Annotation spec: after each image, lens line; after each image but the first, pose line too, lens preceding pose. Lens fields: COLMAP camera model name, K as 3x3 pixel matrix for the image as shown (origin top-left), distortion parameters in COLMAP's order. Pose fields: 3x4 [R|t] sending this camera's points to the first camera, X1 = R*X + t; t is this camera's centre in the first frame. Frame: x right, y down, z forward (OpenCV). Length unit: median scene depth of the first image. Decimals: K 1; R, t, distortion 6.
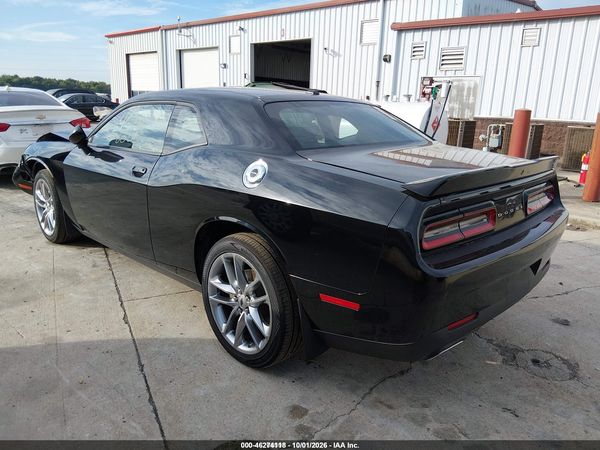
lens RADIAL K [[455.1, 0, 303.7], [0, 455.1, 226.9], [0, 0, 1]] dist [0.060717, -0.093733]
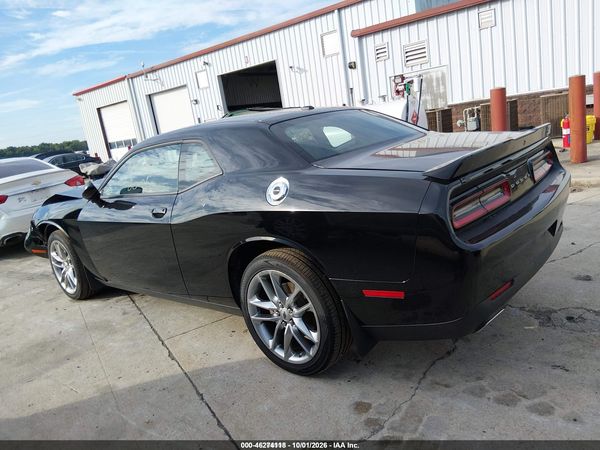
lens RADIAL K [[455.1, 0, 303.7], [0, 455.1, 226.9], [0, 0, 1]] dist [0.060717, -0.093733]
pose [[0.981820, -0.189071, 0.016795, -0.046576], [0.189558, 0.981248, -0.034924, 0.007386], [-0.009877, 0.037473, 0.999249, -0.030146]]
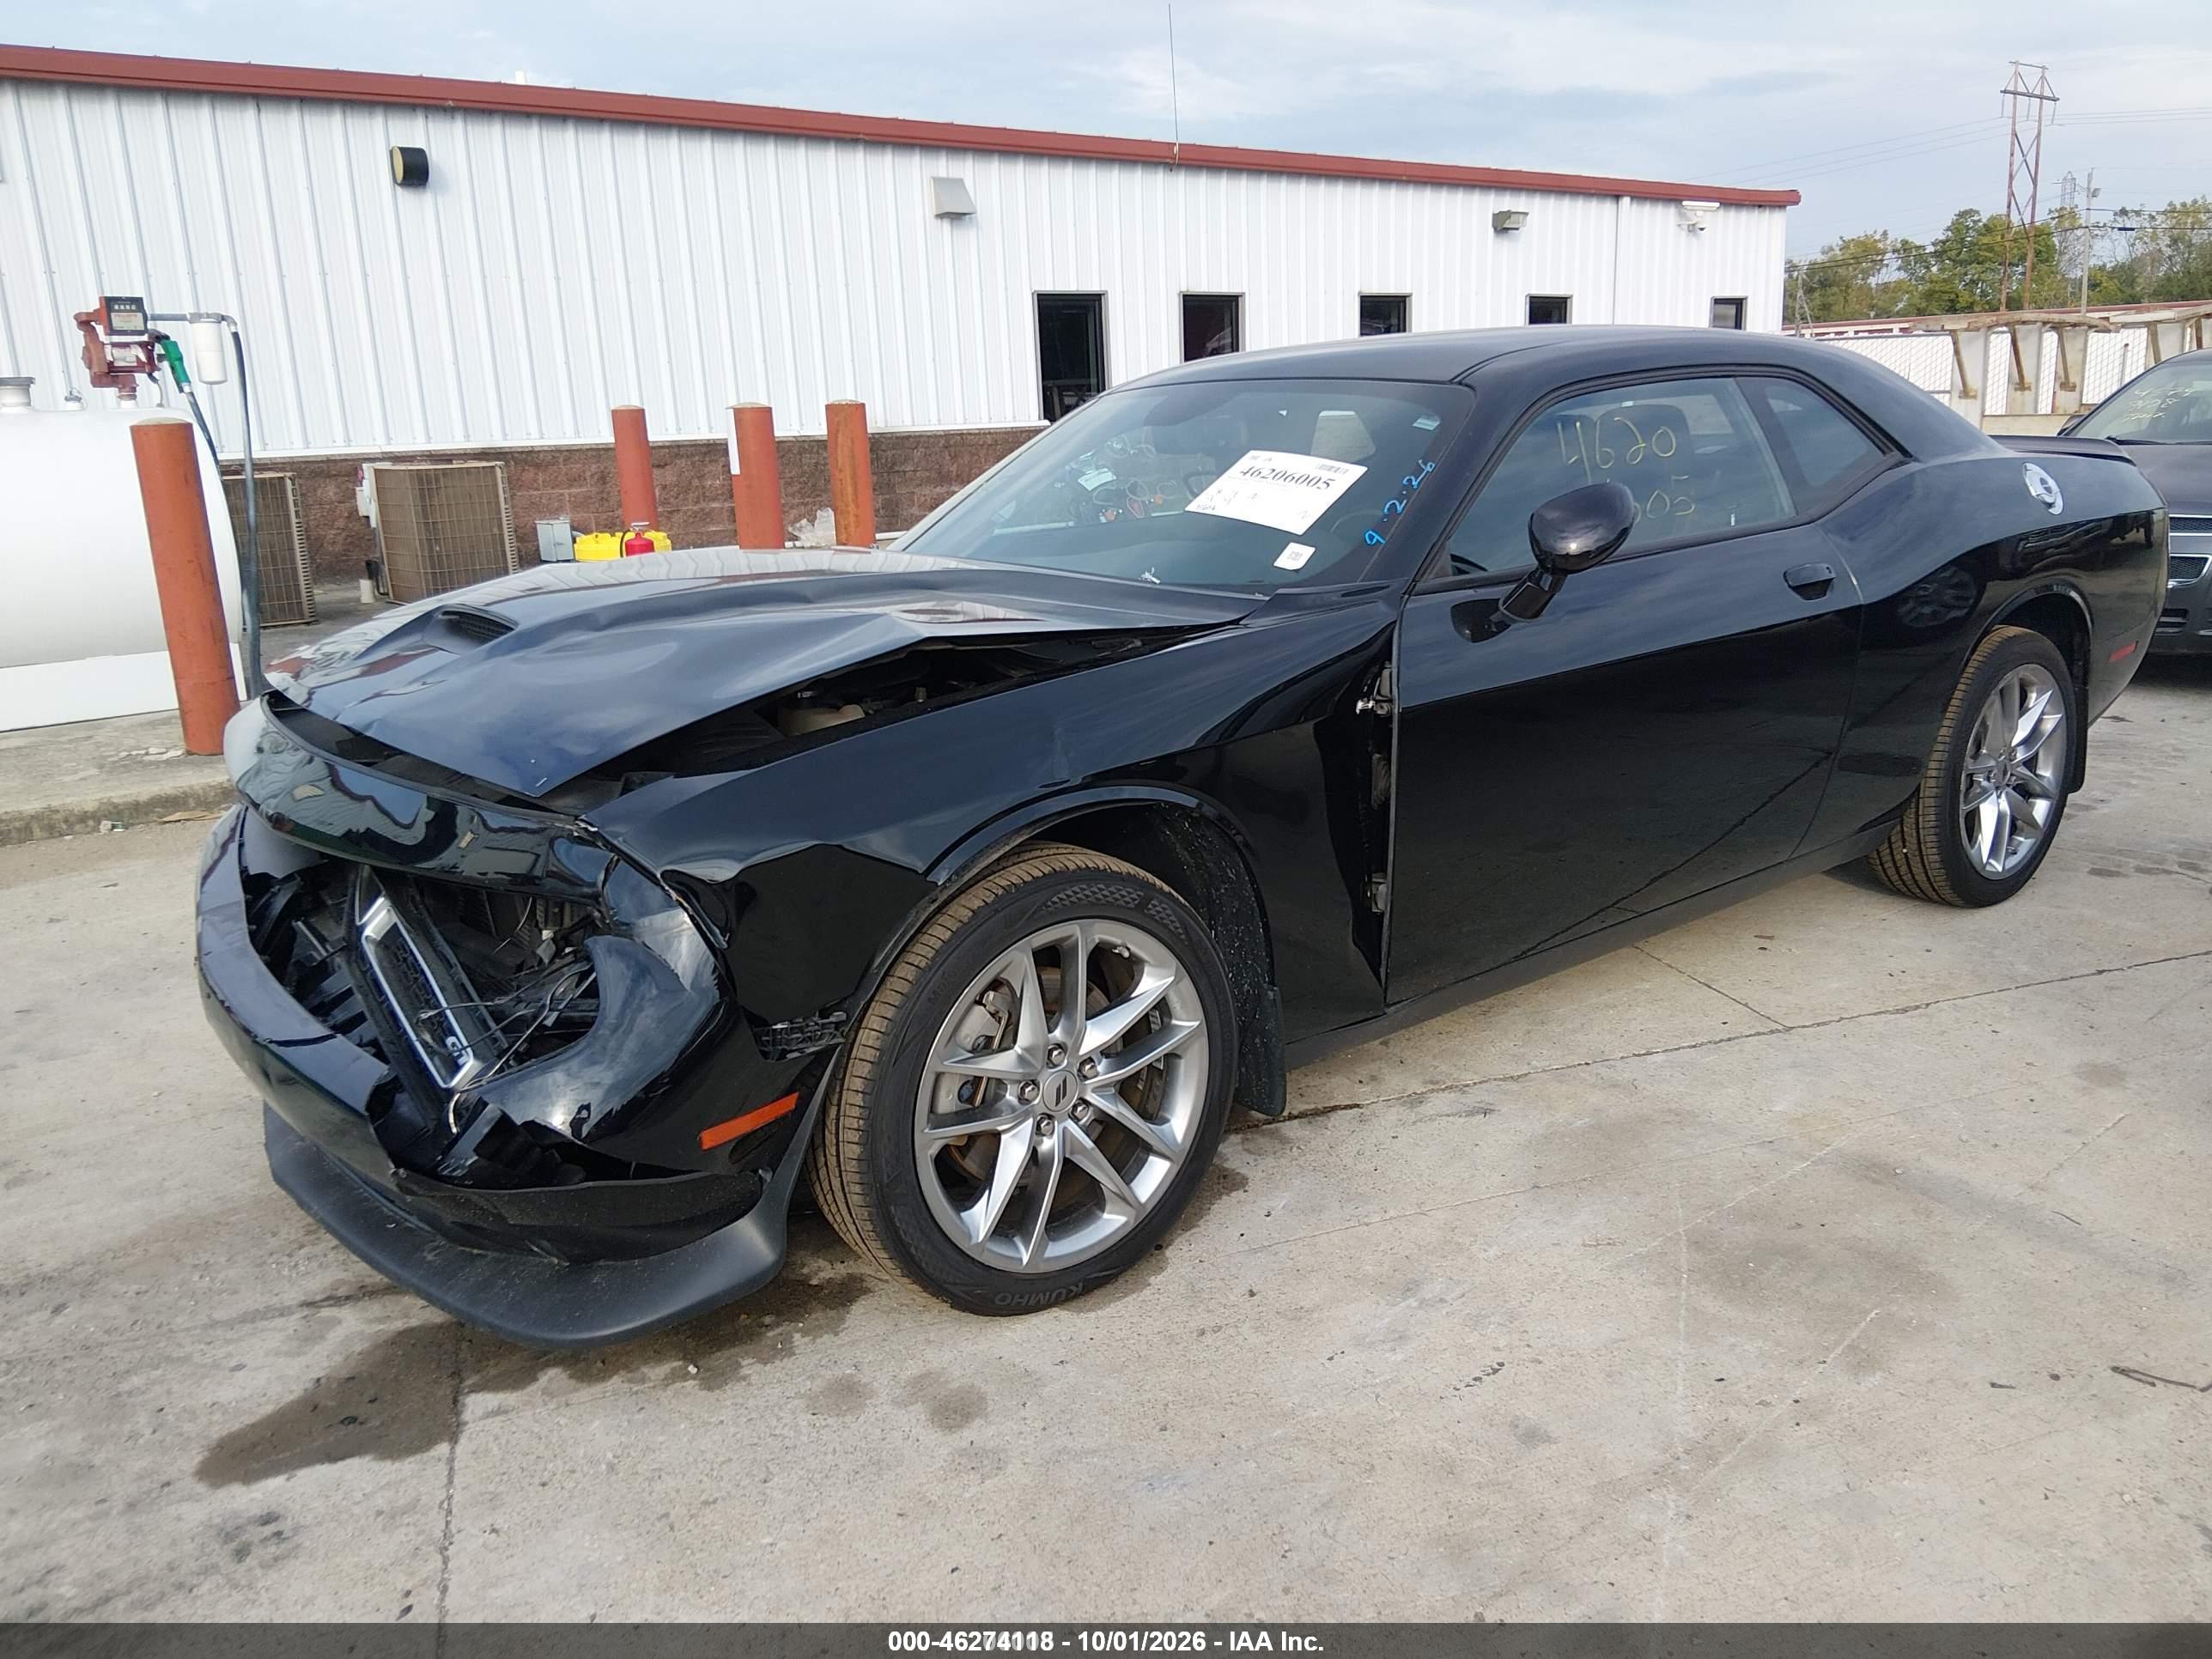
lens RADIAL K [[1677.7, 0, 1119.7], [0, 1677.7, 836.4], [0, 0, 1]] dist [0.060717, -0.093733]
pose [[0.125730, -0.281857, 0.951183, -1.260047], [0.295305, 0.925962, 0.235349, -0.297631], [-0.947094, 0.251299, 0.199655, 0.988963]]
